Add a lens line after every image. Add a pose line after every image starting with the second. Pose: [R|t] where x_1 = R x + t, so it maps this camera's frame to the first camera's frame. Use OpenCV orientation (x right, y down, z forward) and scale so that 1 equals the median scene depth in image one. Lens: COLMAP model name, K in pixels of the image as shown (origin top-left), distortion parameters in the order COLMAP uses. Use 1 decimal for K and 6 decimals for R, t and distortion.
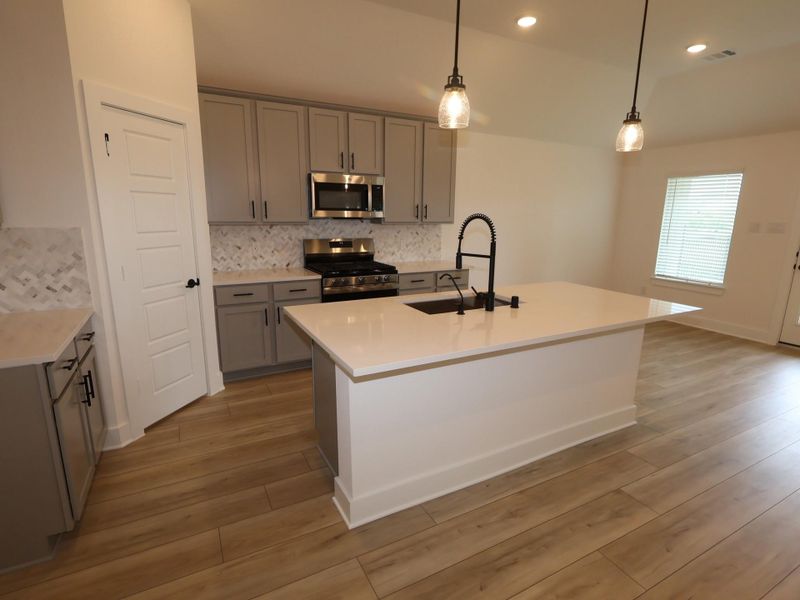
lens RADIAL K [[417.2, 0, 400.0], [0, 417.2, 301.5], [0, 0, 1]] dist [-0.002709, 0.000952]
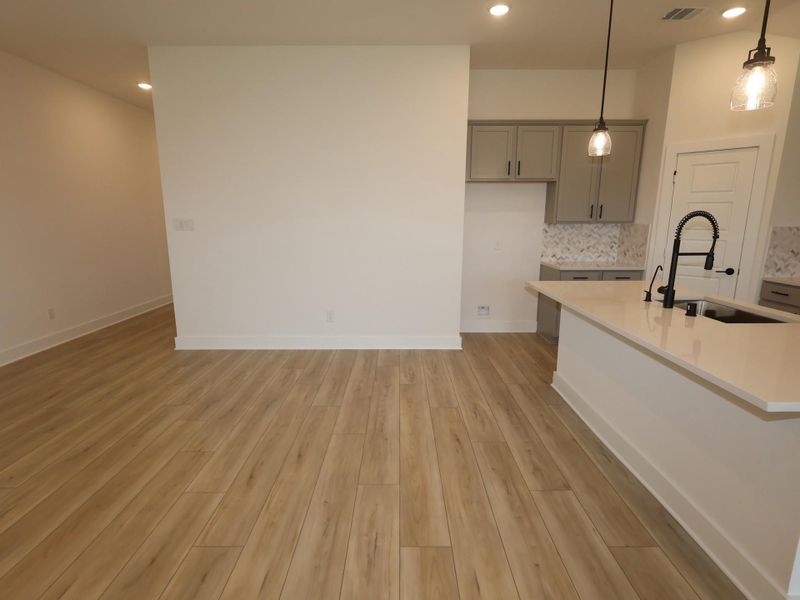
lens RADIAL K [[417.2, 0, 400.0], [0, 417.2, 301.5], [0, 0, 1]] dist [-0.002709, 0.000952]
pose [[-0.467549, 0.159971, -0.869372, 0.860573], [-0.197032, 0.939887, 0.278911, -0.089565], [0.861728, 0.301699, -0.407924, 0.532394]]
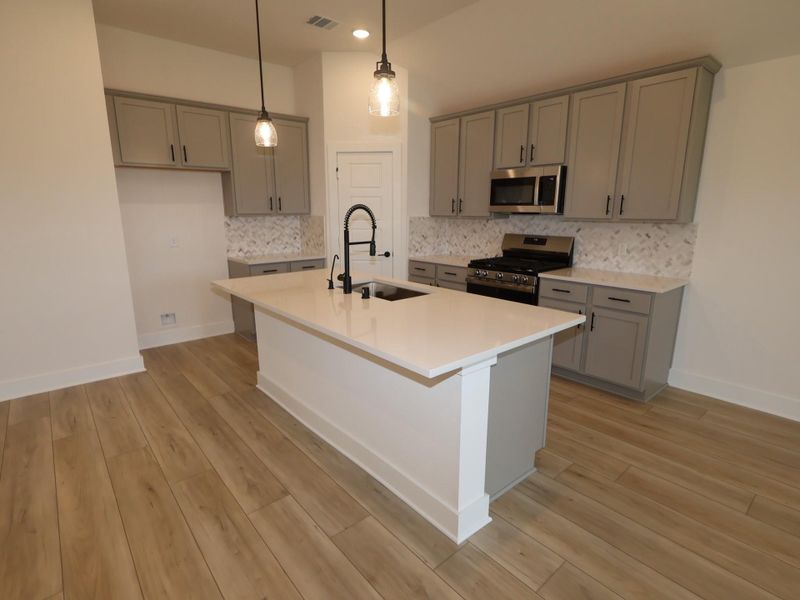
lens RADIAL K [[417.2, 0, 400.0], [0, 417.2, 301.5], [0, 0, 1]] dist [-0.002709, 0.000952]
pose [[0.217232, 0.197200, -0.955993, 0.805662], [-0.205537, 0.966664, 0.152696, -0.094429], [0.954235, 0.163321, 0.250522, 0.539256]]
